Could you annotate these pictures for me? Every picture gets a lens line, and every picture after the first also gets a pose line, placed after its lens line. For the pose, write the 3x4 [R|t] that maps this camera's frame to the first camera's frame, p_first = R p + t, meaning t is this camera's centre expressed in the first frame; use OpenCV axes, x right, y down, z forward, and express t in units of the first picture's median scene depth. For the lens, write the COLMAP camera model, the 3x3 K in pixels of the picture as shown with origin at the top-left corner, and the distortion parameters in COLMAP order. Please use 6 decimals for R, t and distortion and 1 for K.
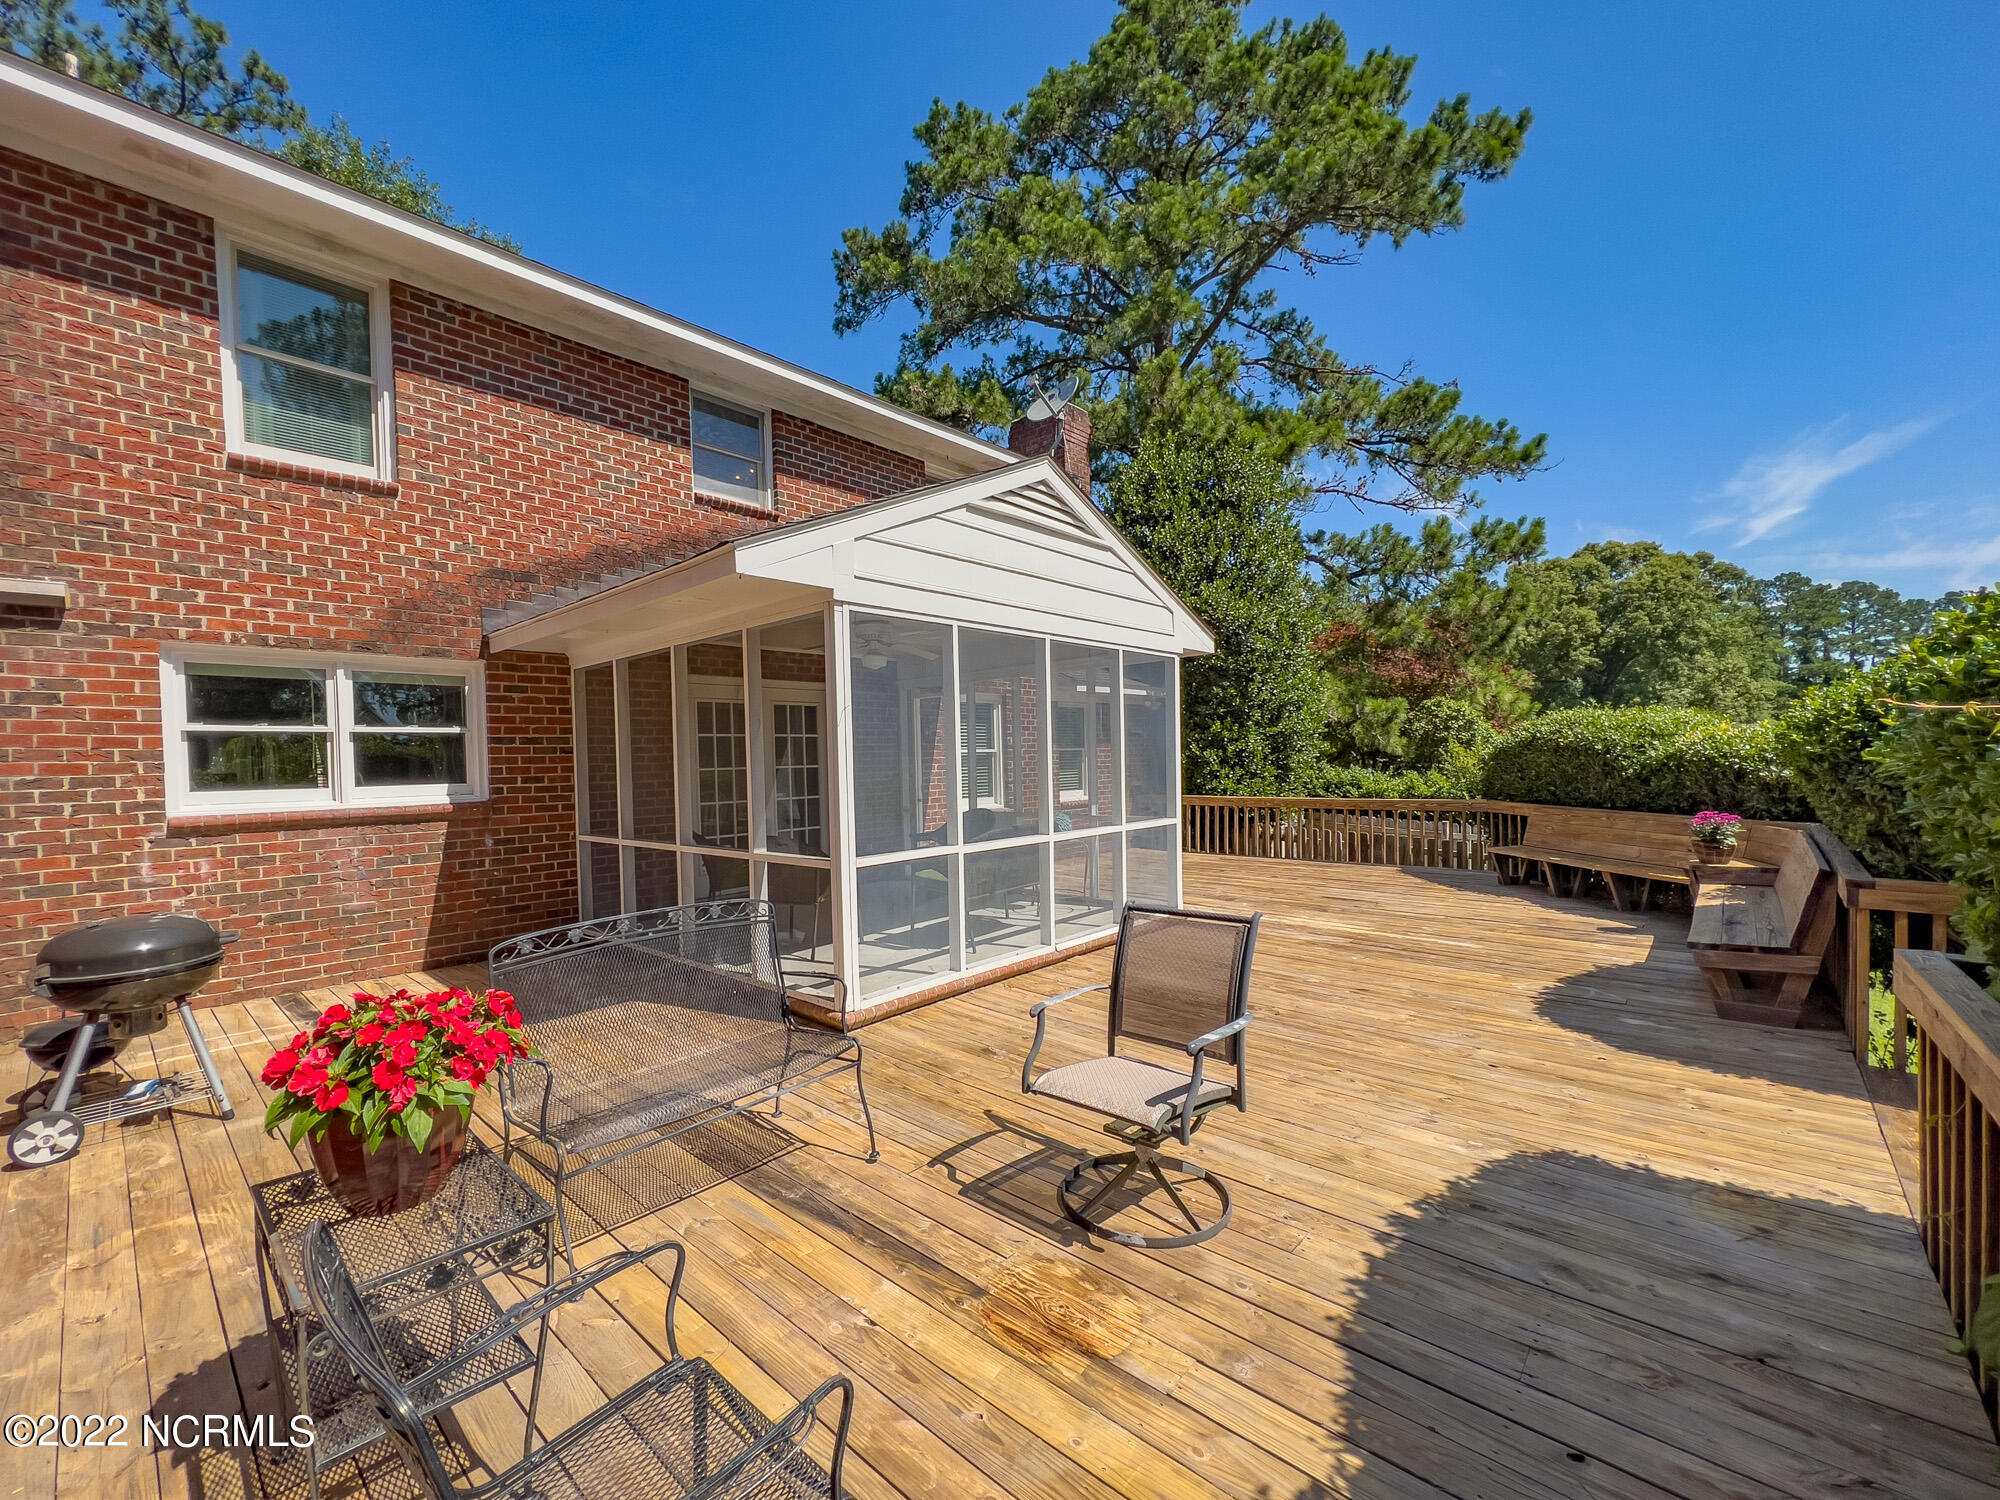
lens RADIAL K [[802.2, 0, 962.7], [0, 802.2, 794.1], [0, 0, 1]] dist [-0.017386, 0.000167]
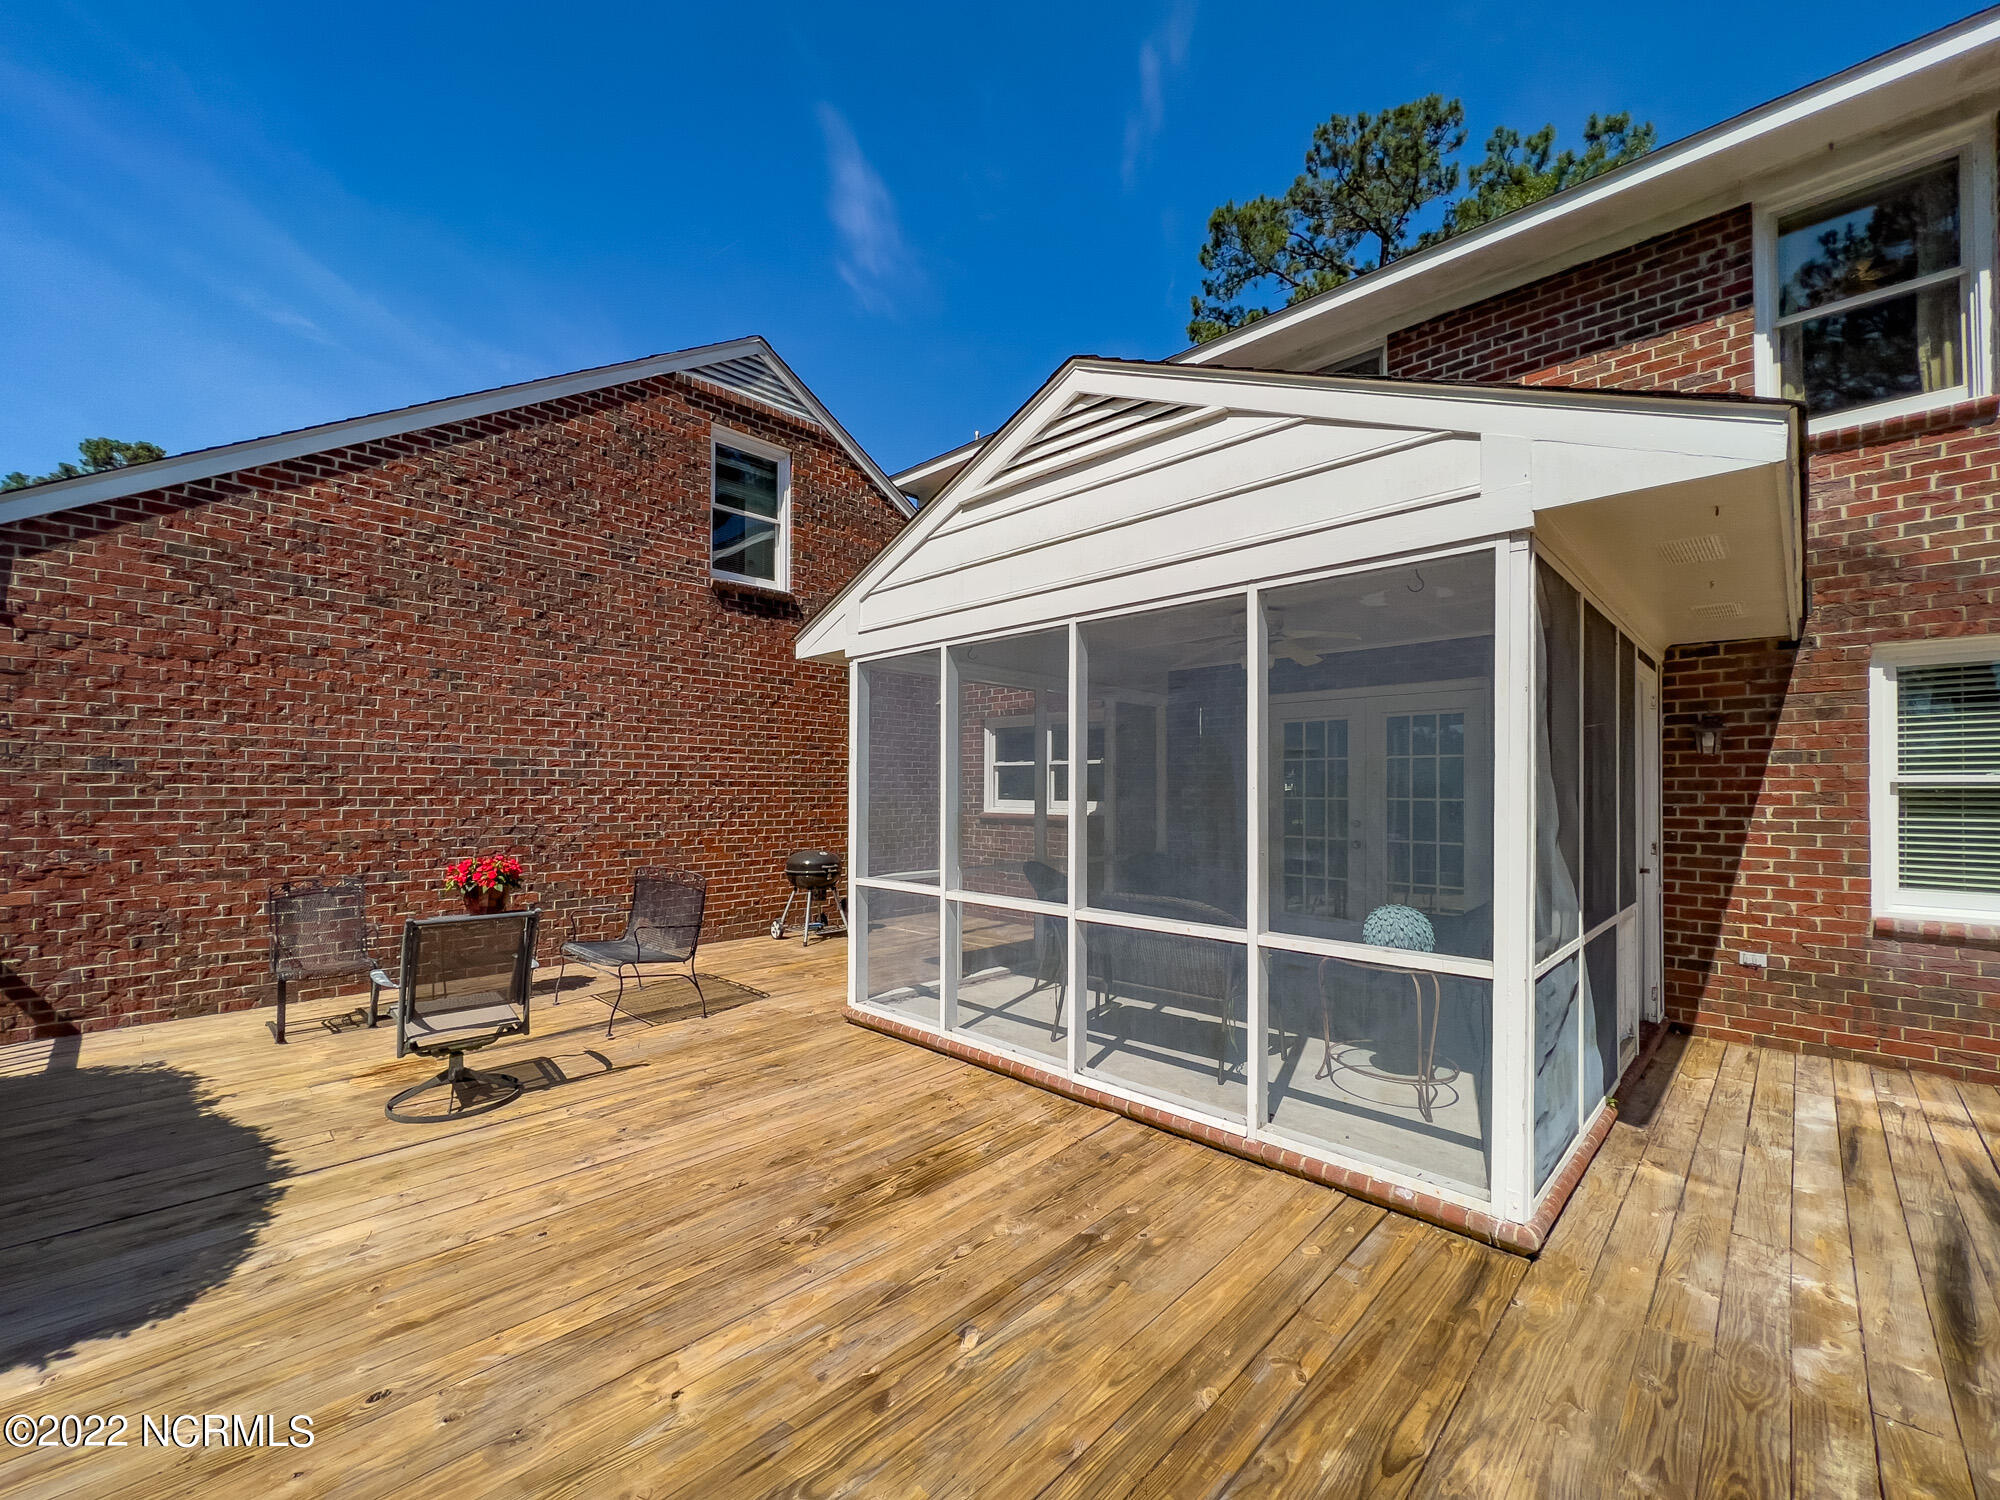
lens RADIAL K [[829.8, 0, 995.2], [0, 829.8, 779.0], [0, 0, 1]] dist [0.020200, -0.004476]
pose [[-0.023400, 0.014707, -0.999618, 0.955551], [-0.042691, 0.998965, 0.015696, -0.078252], [0.998814, 0.043042, -0.022748, 1.104056]]
